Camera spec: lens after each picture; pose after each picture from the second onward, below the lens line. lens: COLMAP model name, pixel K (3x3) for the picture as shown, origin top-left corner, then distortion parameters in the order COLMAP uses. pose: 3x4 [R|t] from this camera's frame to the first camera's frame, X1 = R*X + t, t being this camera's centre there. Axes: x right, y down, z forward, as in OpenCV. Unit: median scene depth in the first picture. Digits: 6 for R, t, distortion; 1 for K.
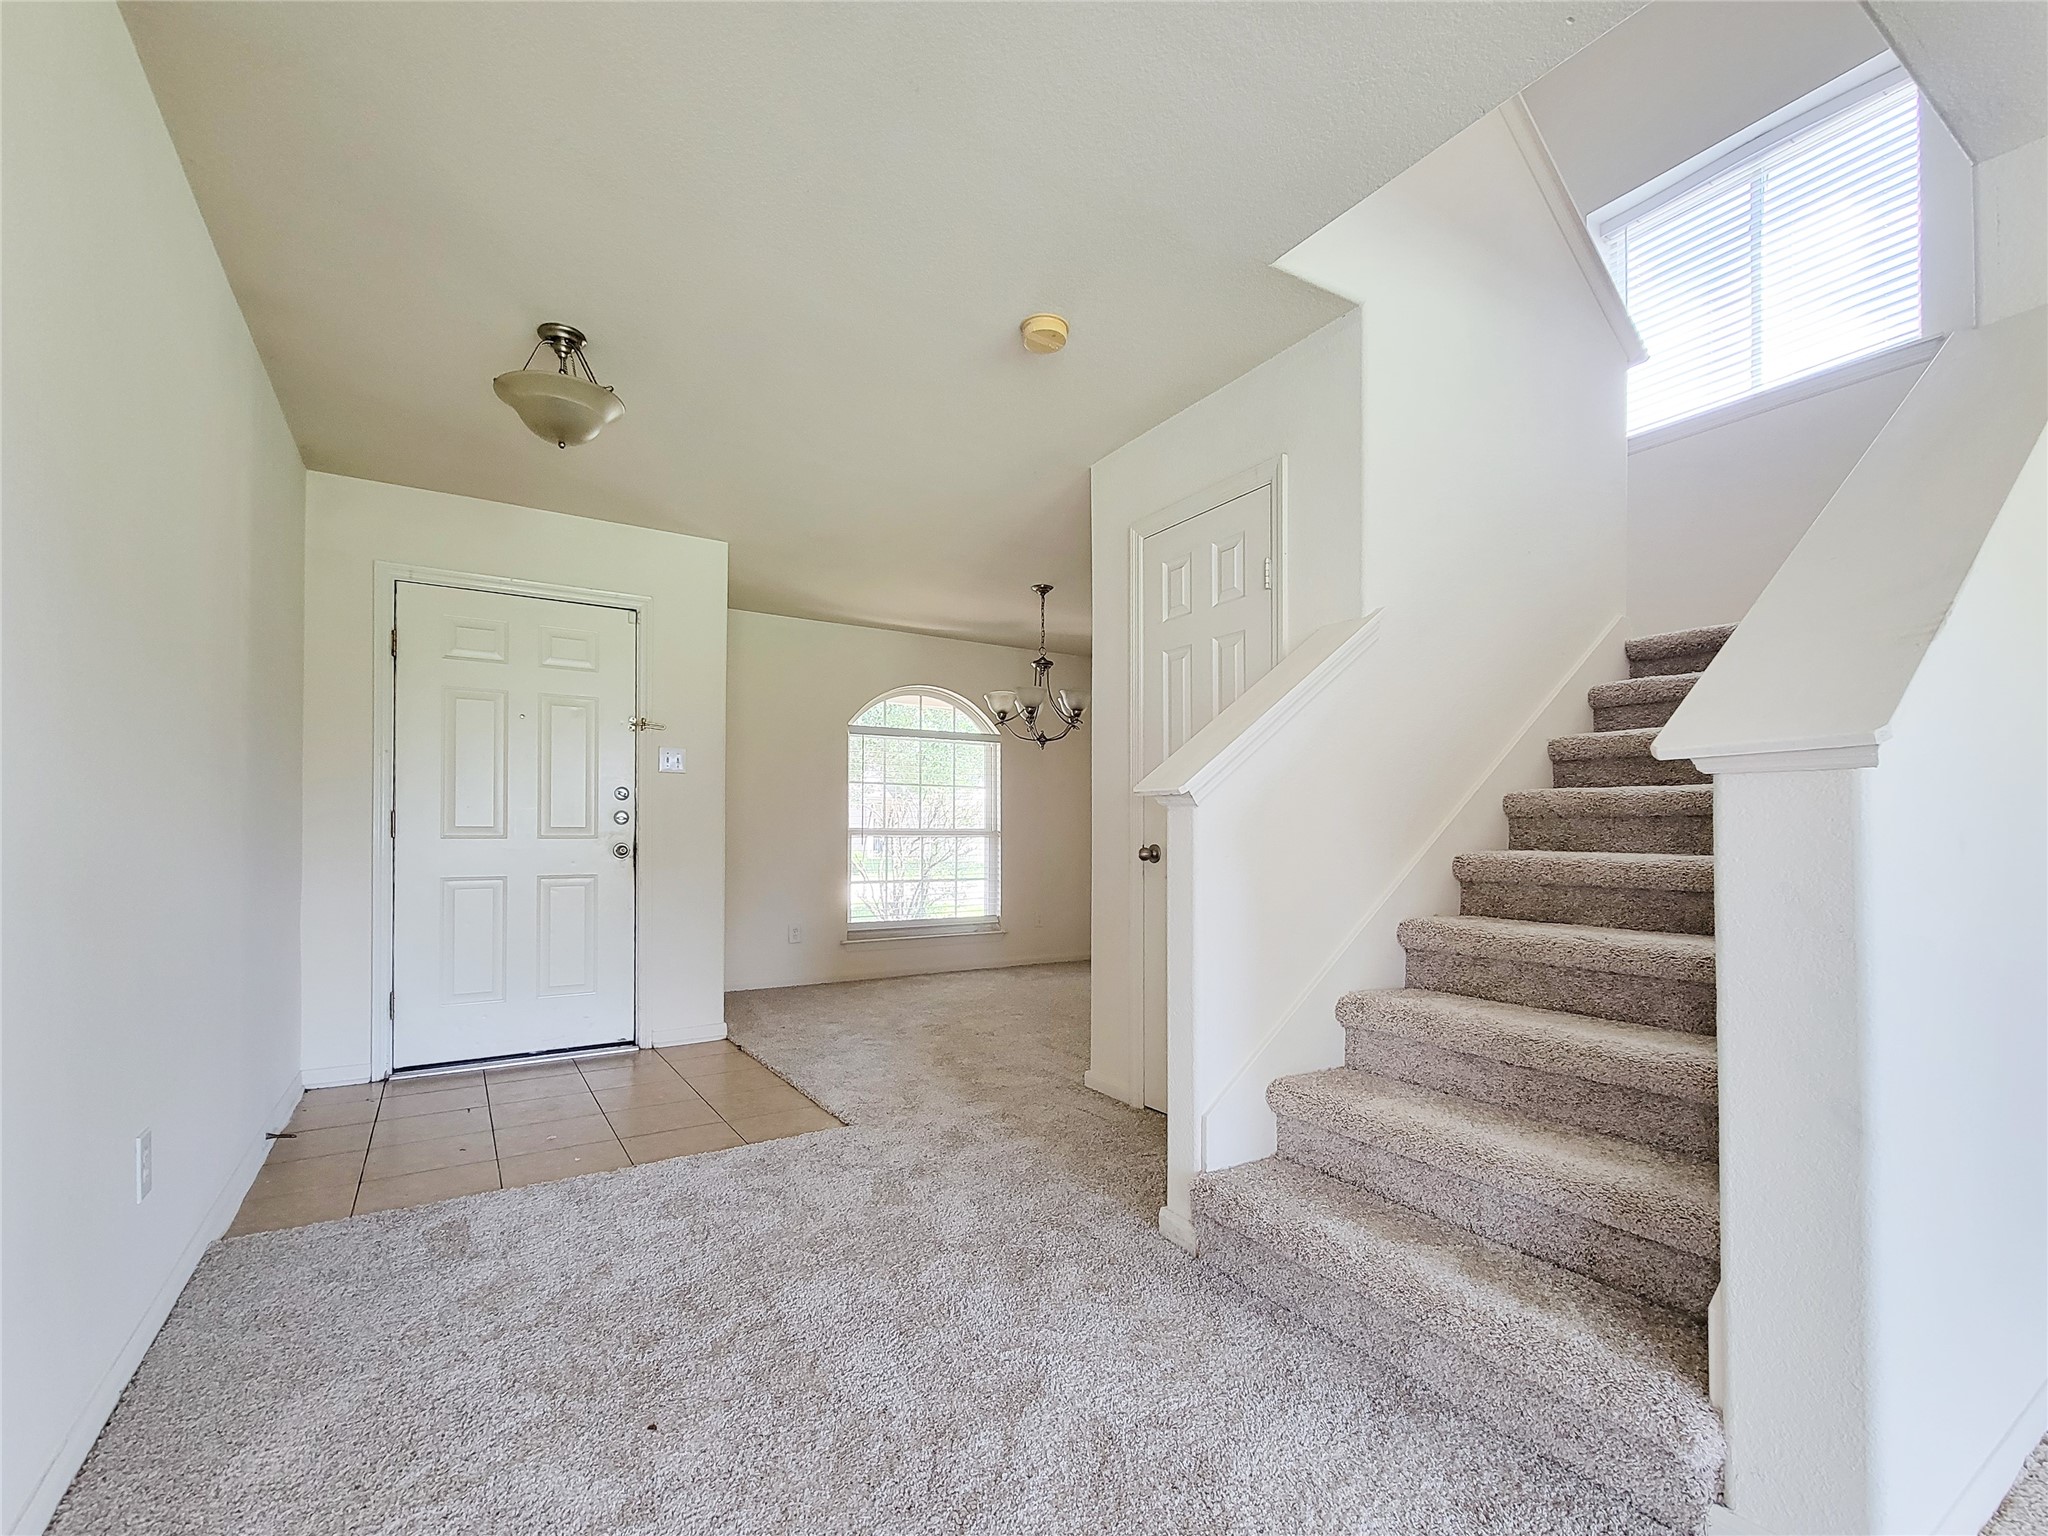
lens RADIAL K [[909.8, 0, 1057.1], [0, 909.8, 820.5], [0, 0, 1]] dist [-0.003029, -0.000062]
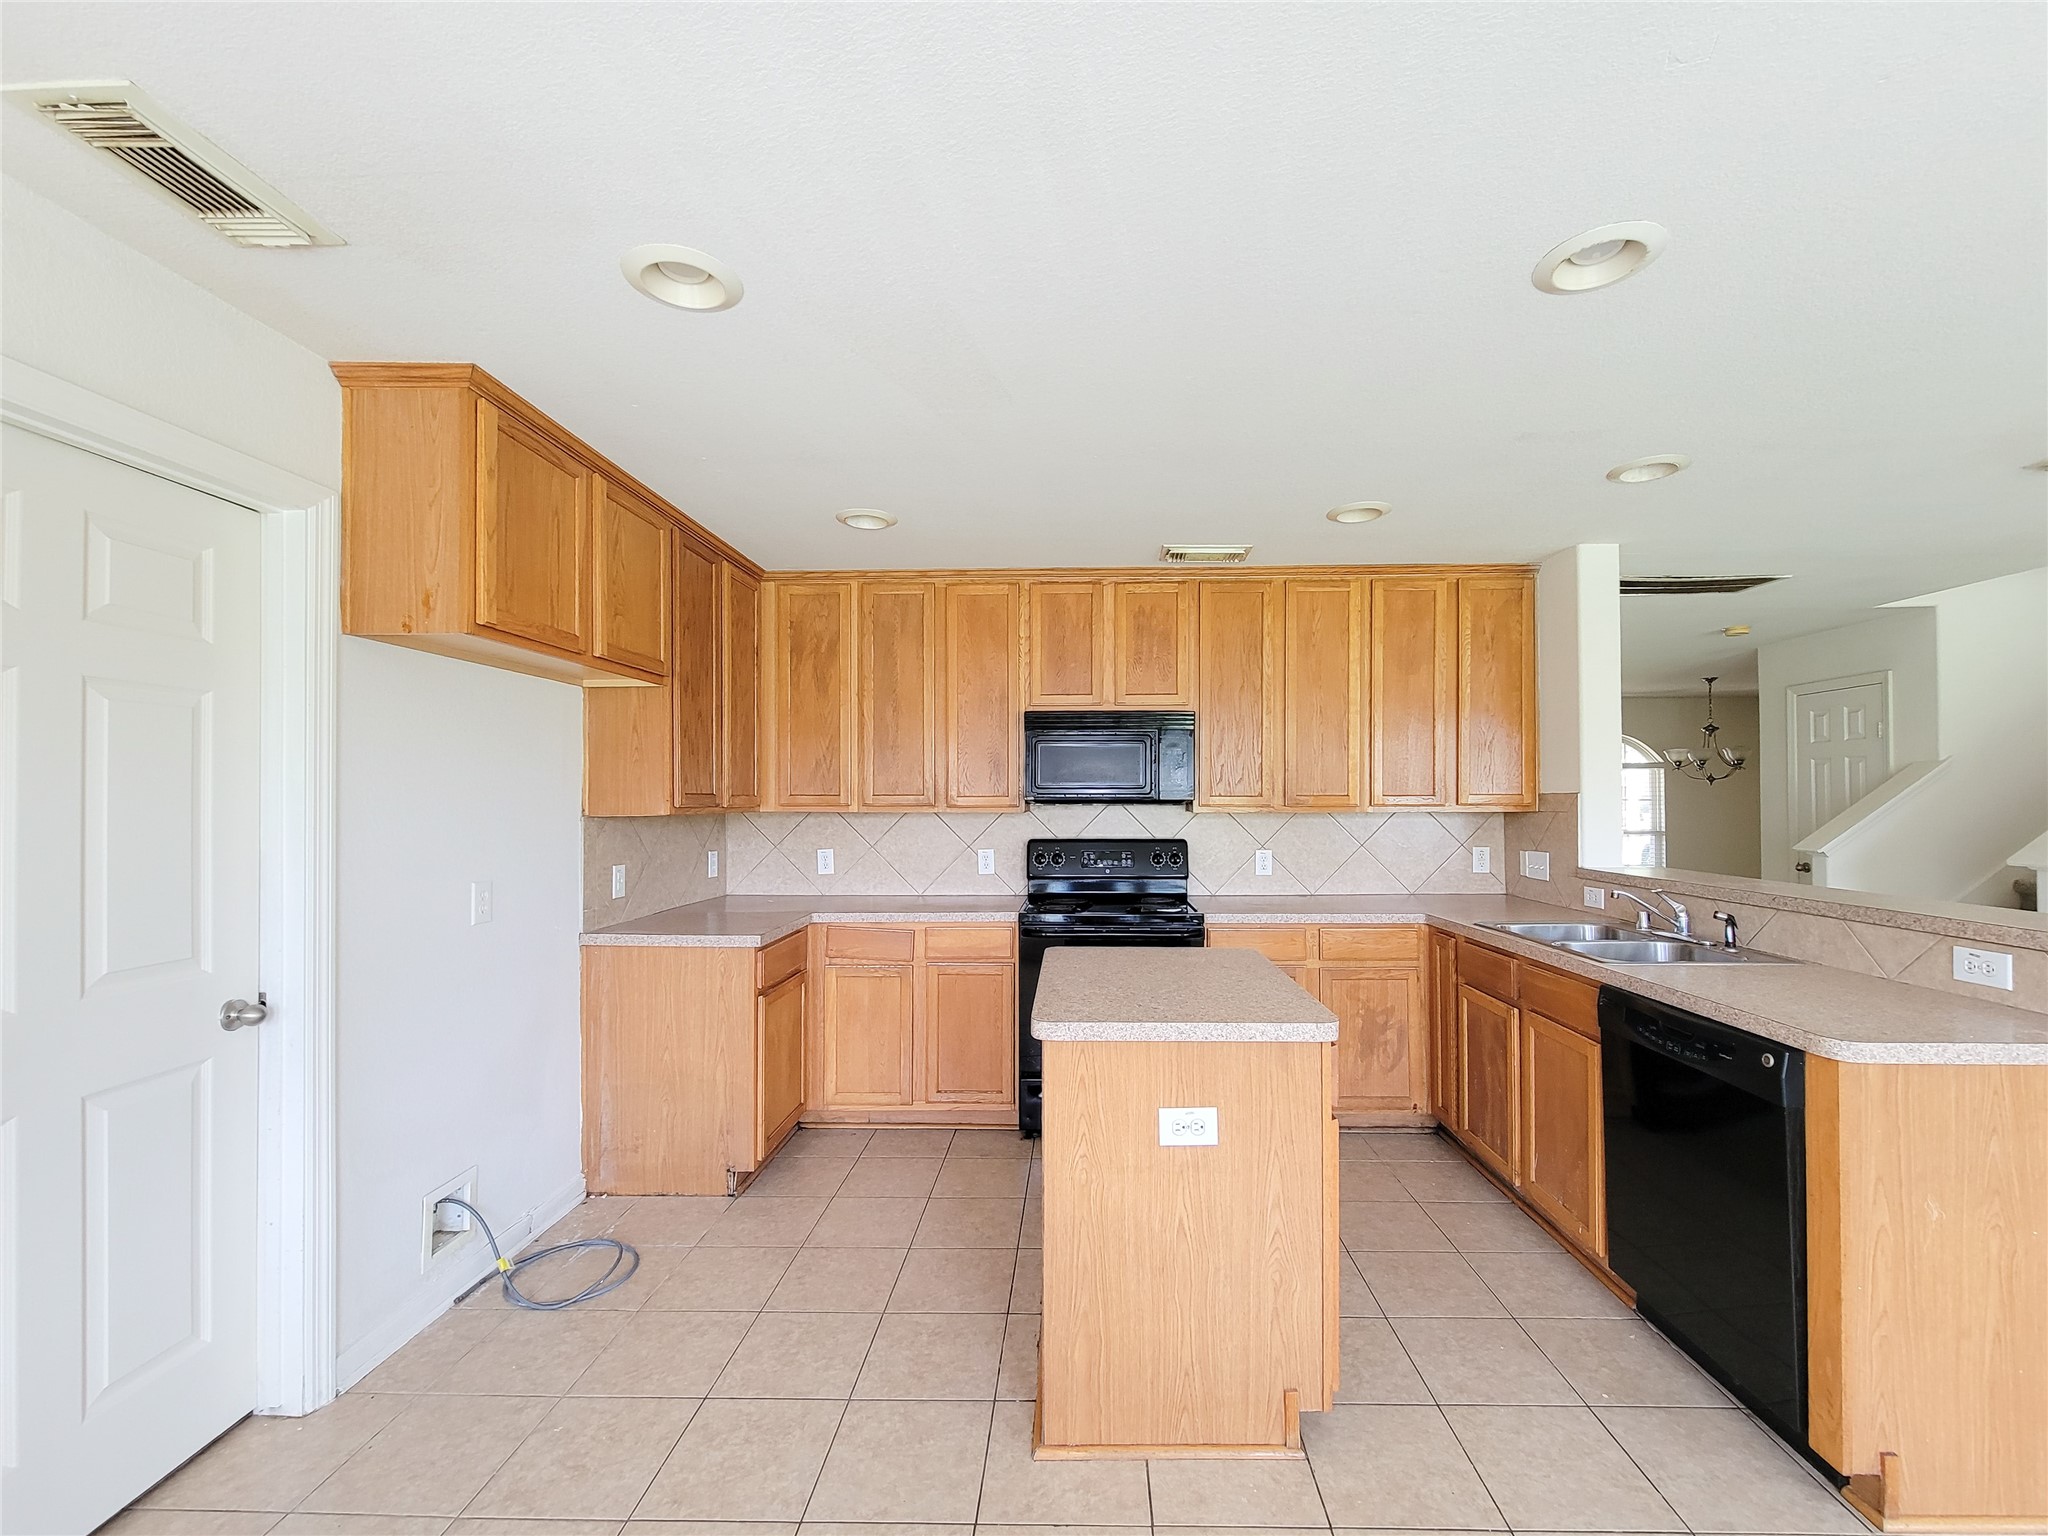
lens RADIAL K [[850.3, 0, 1085.2], [0, 850.3, 784.6], [0, 0, 1]] dist [0.004984, -0.002895]
pose [[0.824255, -0.007161, -0.566173, -0.078668], [0.007761, 0.999969, -0.001349, -0.094561], [0.566165, -0.003282, 0.824285, -0.832688]]
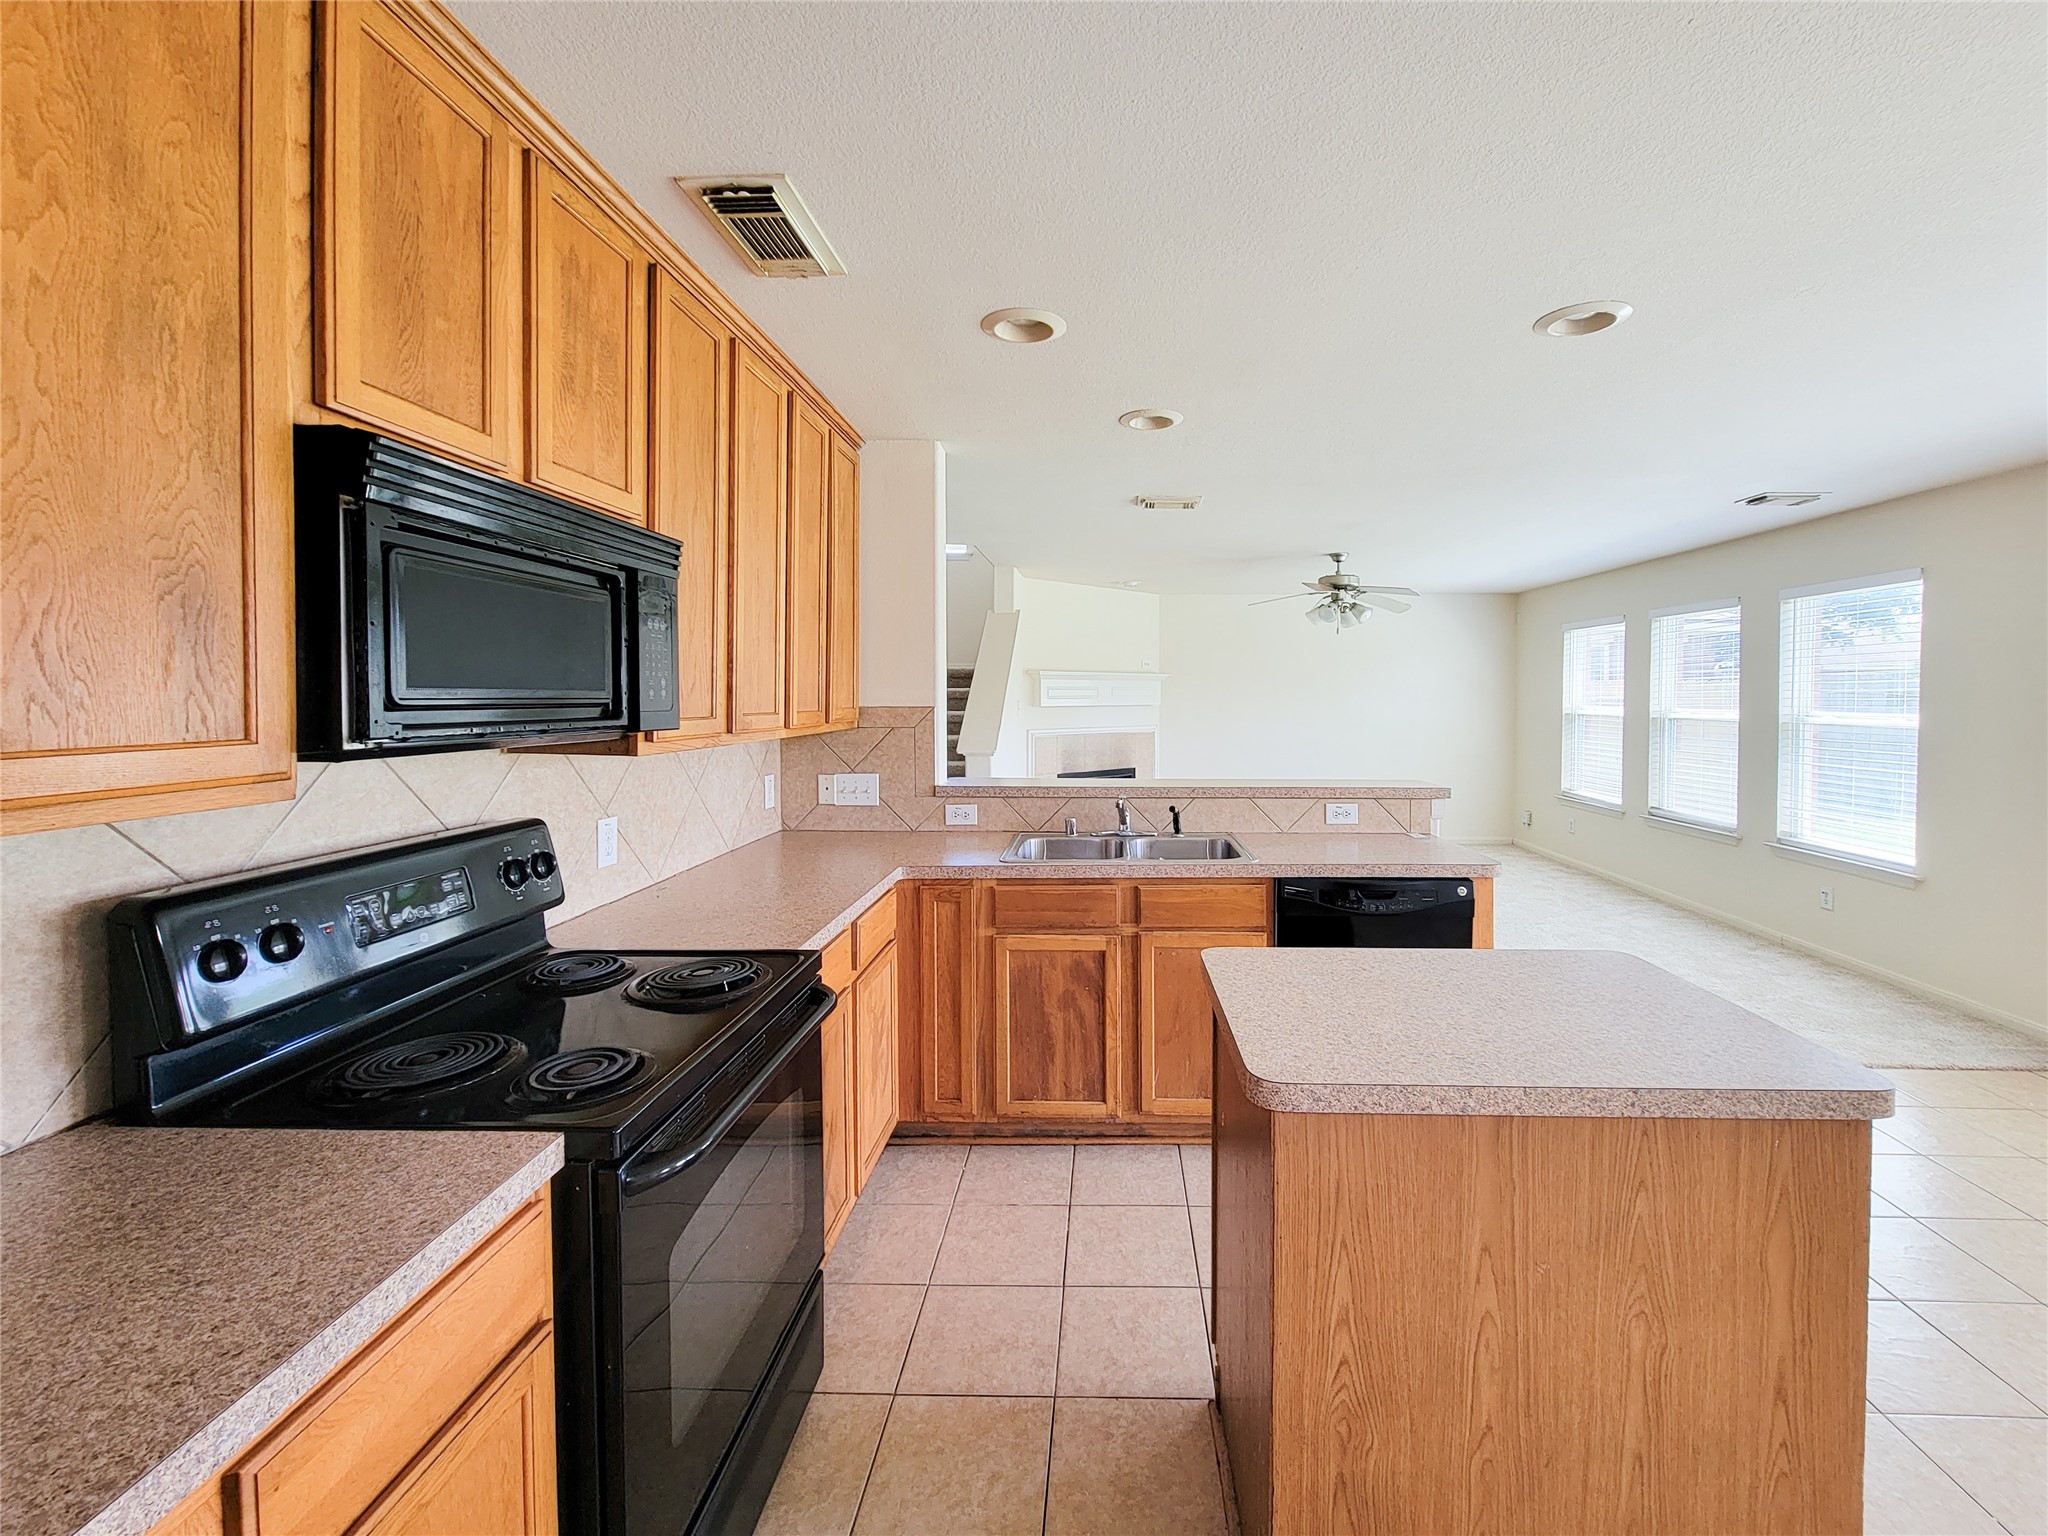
lens RADIAL K [[850.3, 0, 1073.0], [0, 850.3, 714.2], [0, 0, 1]] dist [0.004984, -0.002895]
pose [[0.593058, -0.011860, 0.805072, -0.608729], [-0.017577, 0.999463, 0.027671, -0.100256], [-0.804968, -0.030561, 0.592531, -0.506901]]
